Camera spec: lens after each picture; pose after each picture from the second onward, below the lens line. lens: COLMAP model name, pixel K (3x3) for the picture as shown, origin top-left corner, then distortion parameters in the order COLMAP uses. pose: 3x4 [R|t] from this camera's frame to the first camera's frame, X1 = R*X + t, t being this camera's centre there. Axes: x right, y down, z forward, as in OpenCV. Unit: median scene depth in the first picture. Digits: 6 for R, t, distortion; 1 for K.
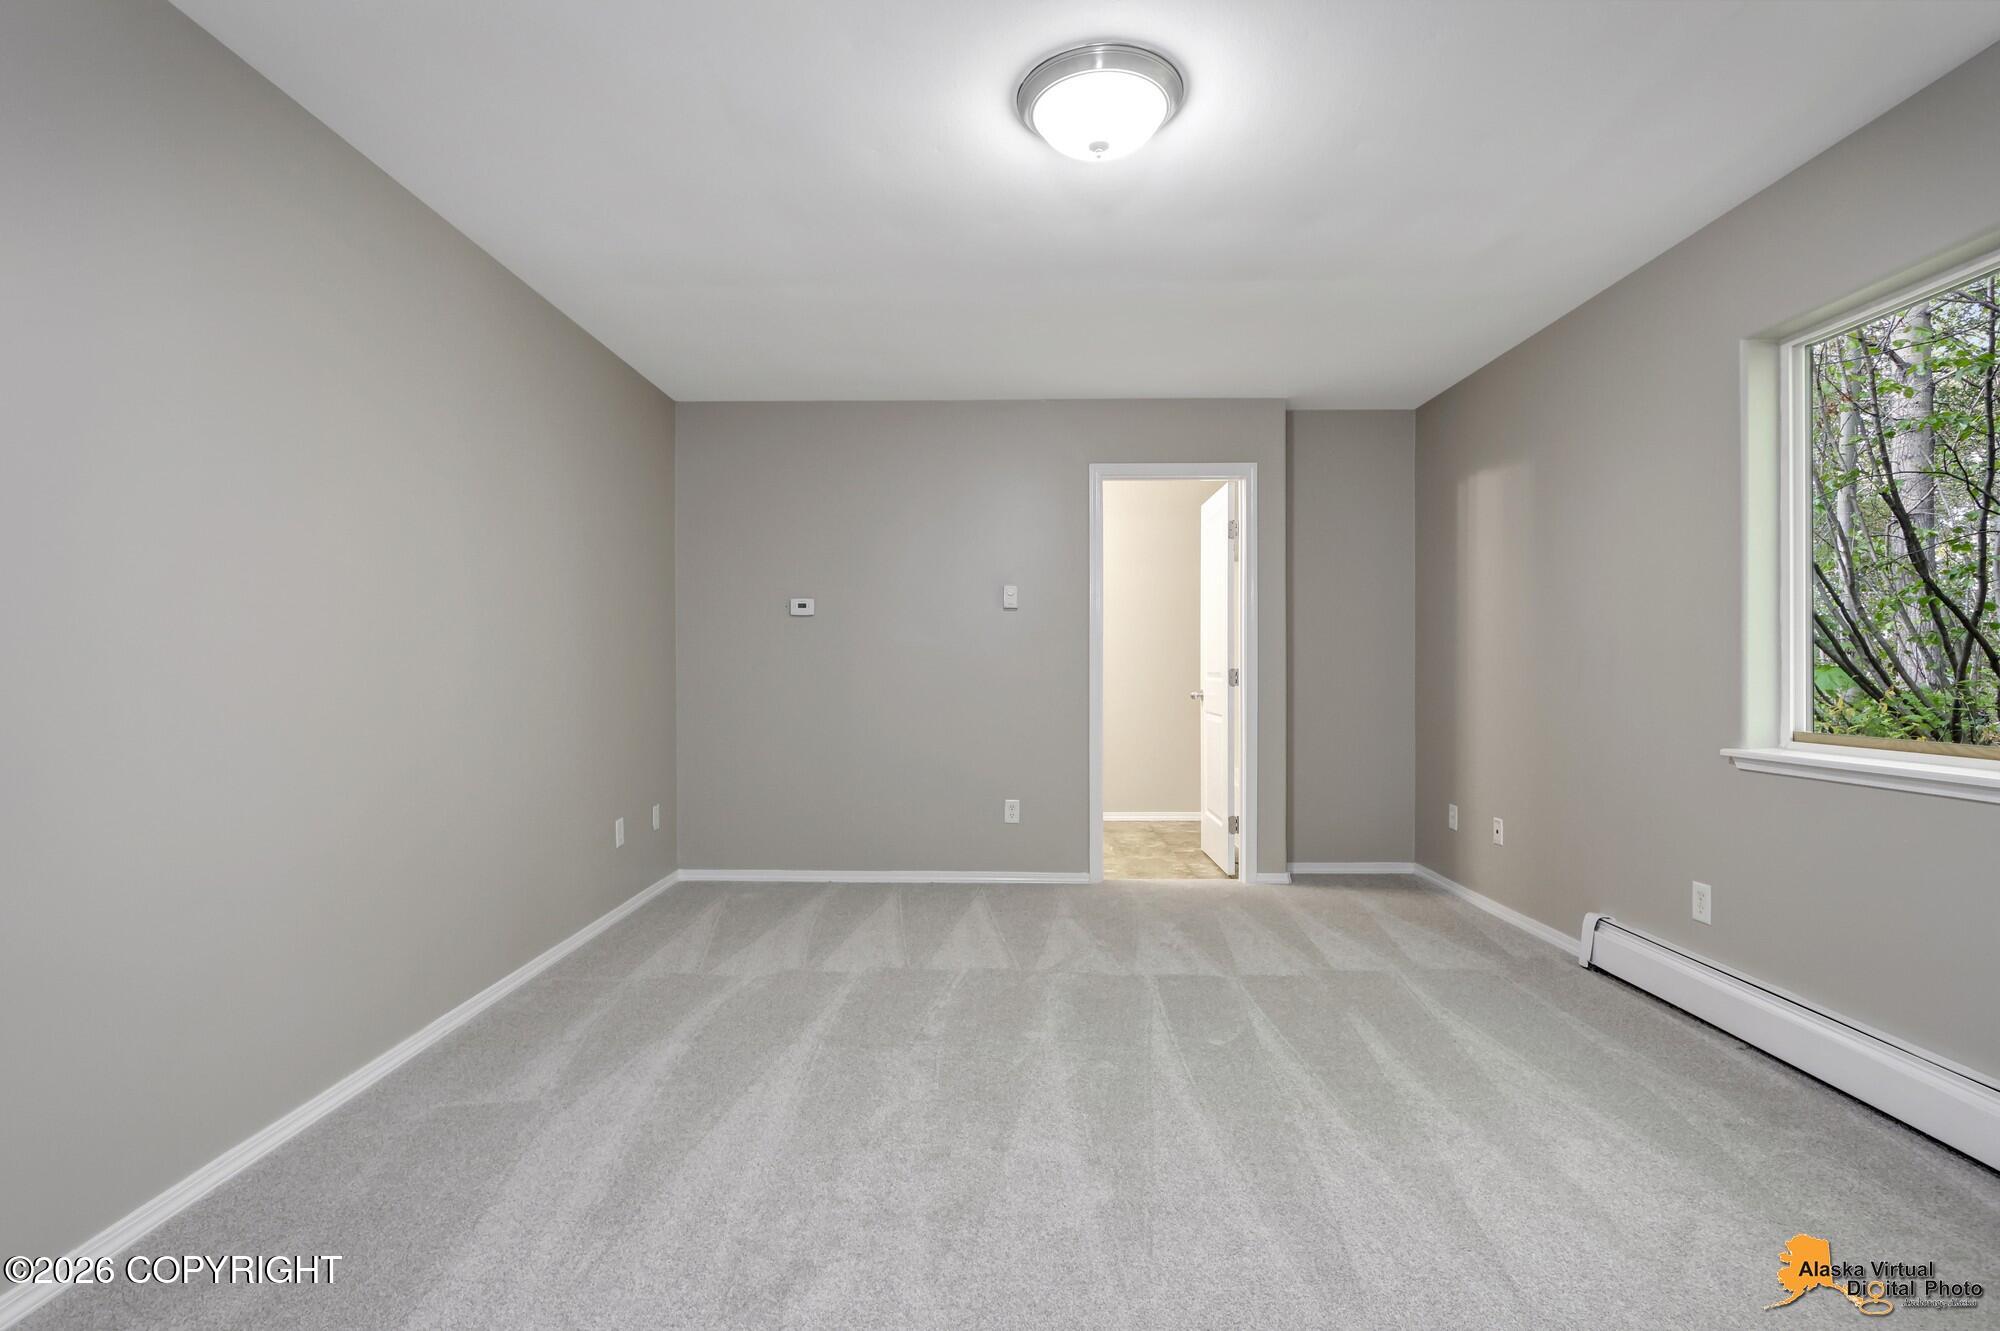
lens RADIAL K [[919.4, 0, 993.8], [0, 919.4, 668.1], [0, 0, 1]] dist [0.004371, 0.001308]
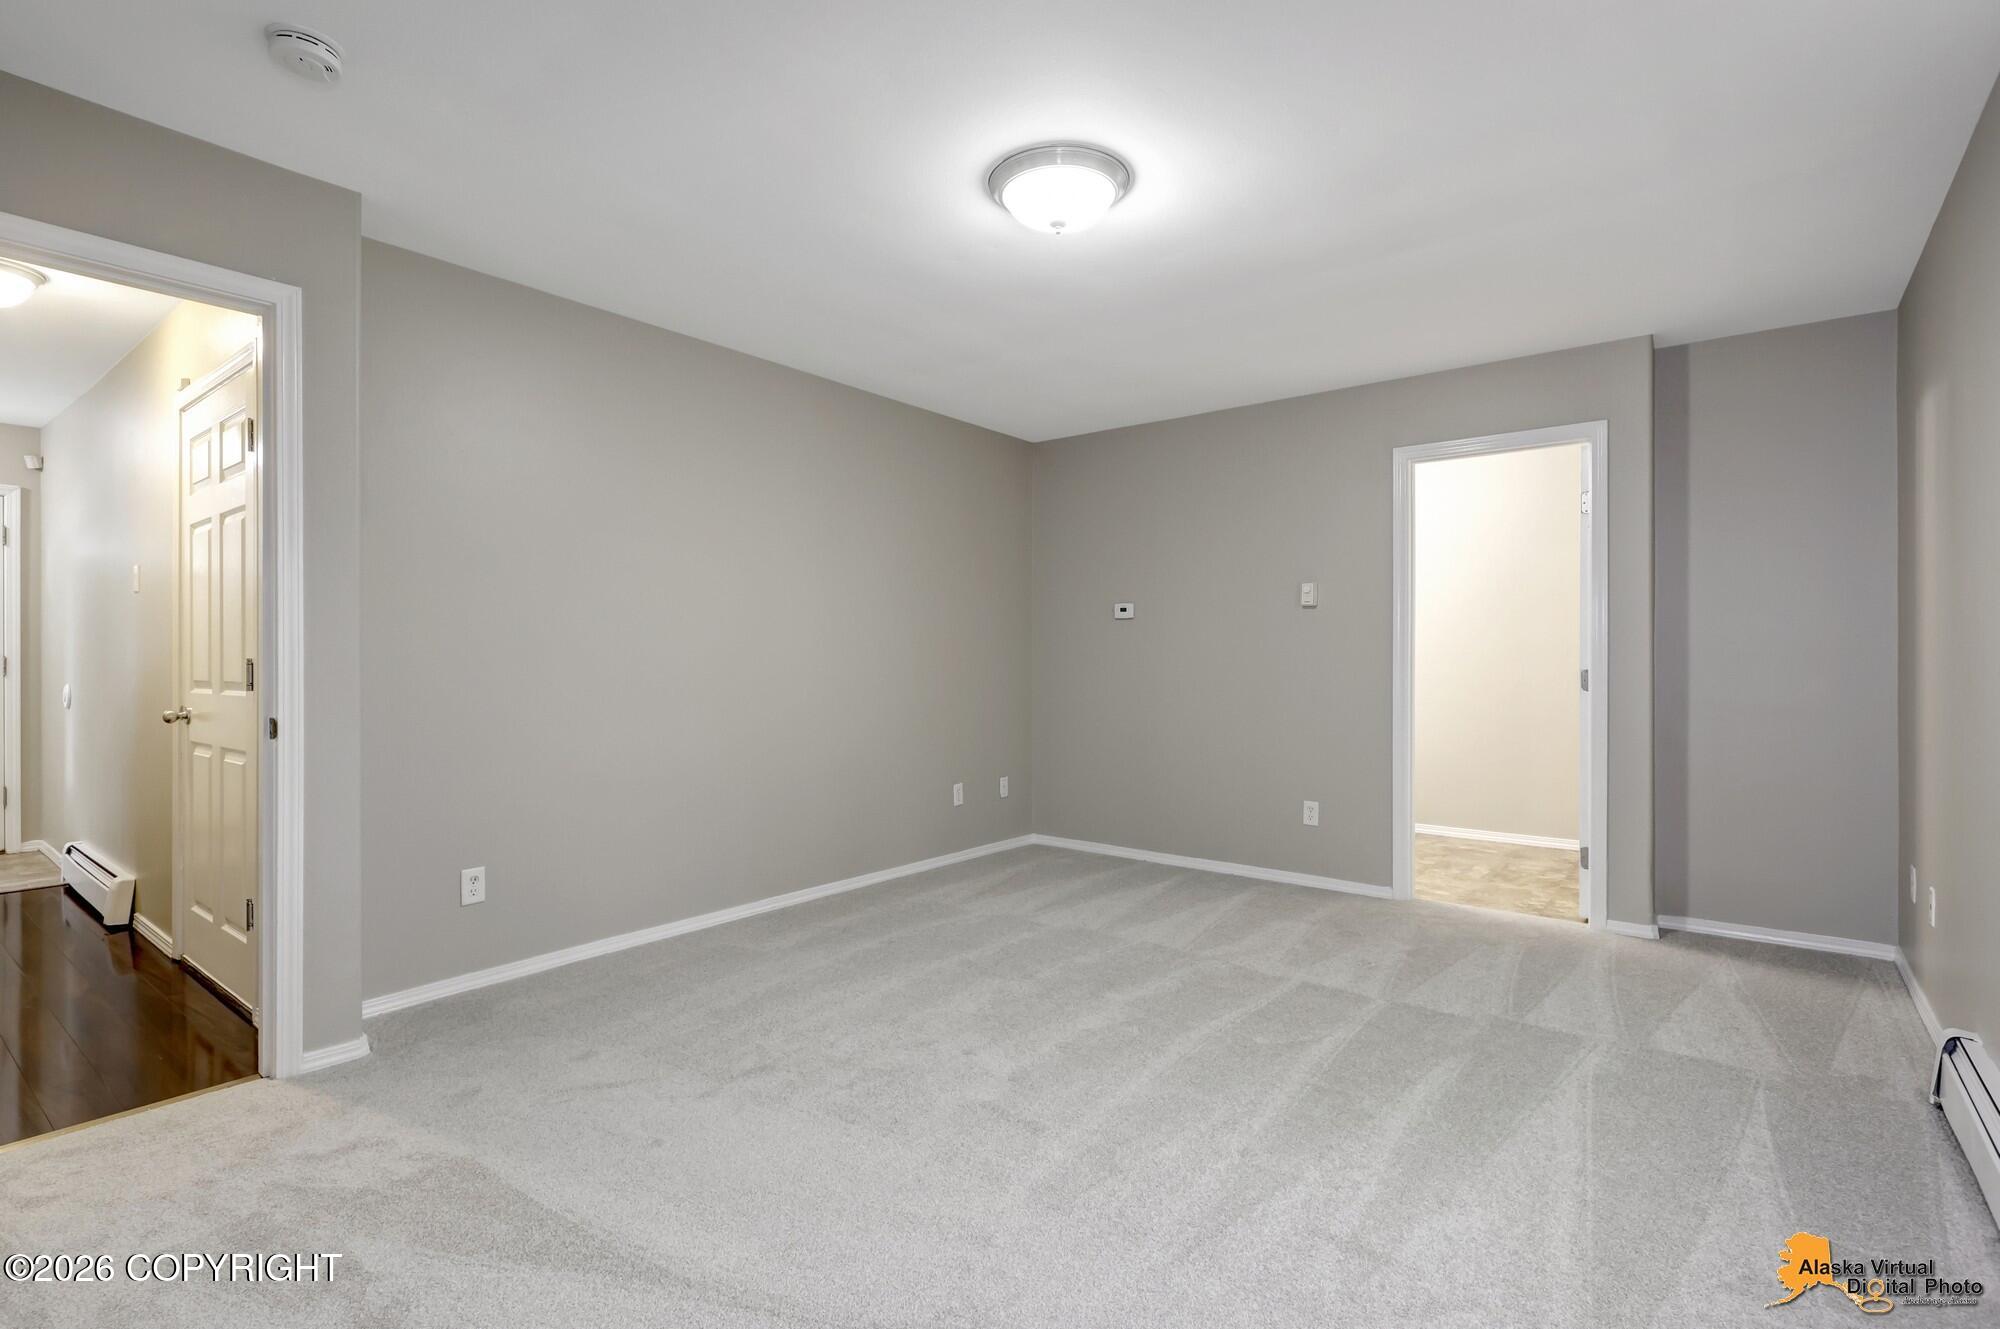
lens RADIAL K [[919.4, 0, 983.0], [0, 919.4, 659.3], [0, 0, 1]] dist [0.004371, 0.001308]
pose [[0.799022, 0.002953, -0.601294, 0.458176], [-0.006326, 0.999974, -0.003496, -0.003910], [0.601268, 0.006597, 0.799020, 0.007789]]
